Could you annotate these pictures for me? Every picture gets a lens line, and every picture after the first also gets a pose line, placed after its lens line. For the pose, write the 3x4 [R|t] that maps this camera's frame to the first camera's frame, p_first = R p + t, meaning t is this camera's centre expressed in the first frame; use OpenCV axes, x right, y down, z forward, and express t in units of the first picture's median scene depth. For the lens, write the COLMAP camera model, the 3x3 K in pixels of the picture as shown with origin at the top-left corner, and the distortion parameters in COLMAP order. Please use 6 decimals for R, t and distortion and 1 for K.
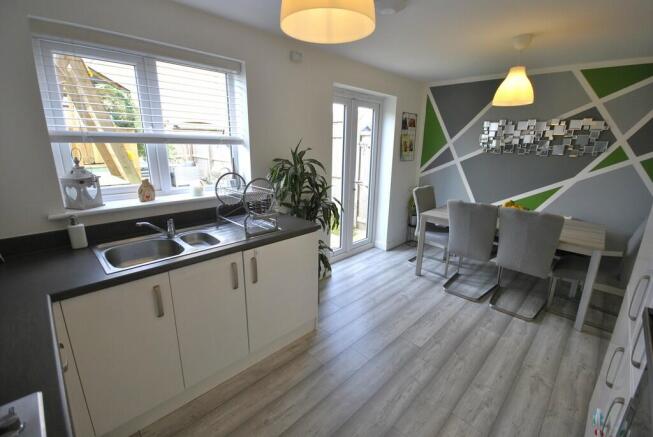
lens RADIAL K [[290.2, 0, 330.8], [0, 290.2, 217.9], [0, 0, 1]] dist [0.000078, -0.000300]
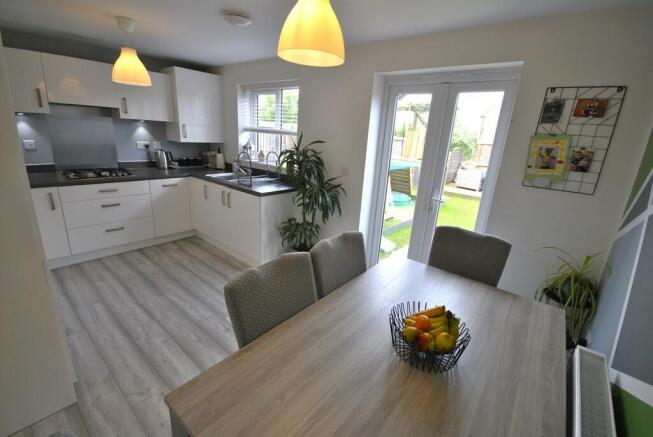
lens RADIAL K [[290.2, 0, 330.2], [0, 290.2, 220.3], [0, 0, 1]] dist [0.000078, -0.000300]
pose [[0.080149, 0.271702, -0.959038, 1.497585], [-0.315192, 0.919674, 0.234208, -0.315583], [0.945637, 0.283510, 0.159349, 1.277137]]
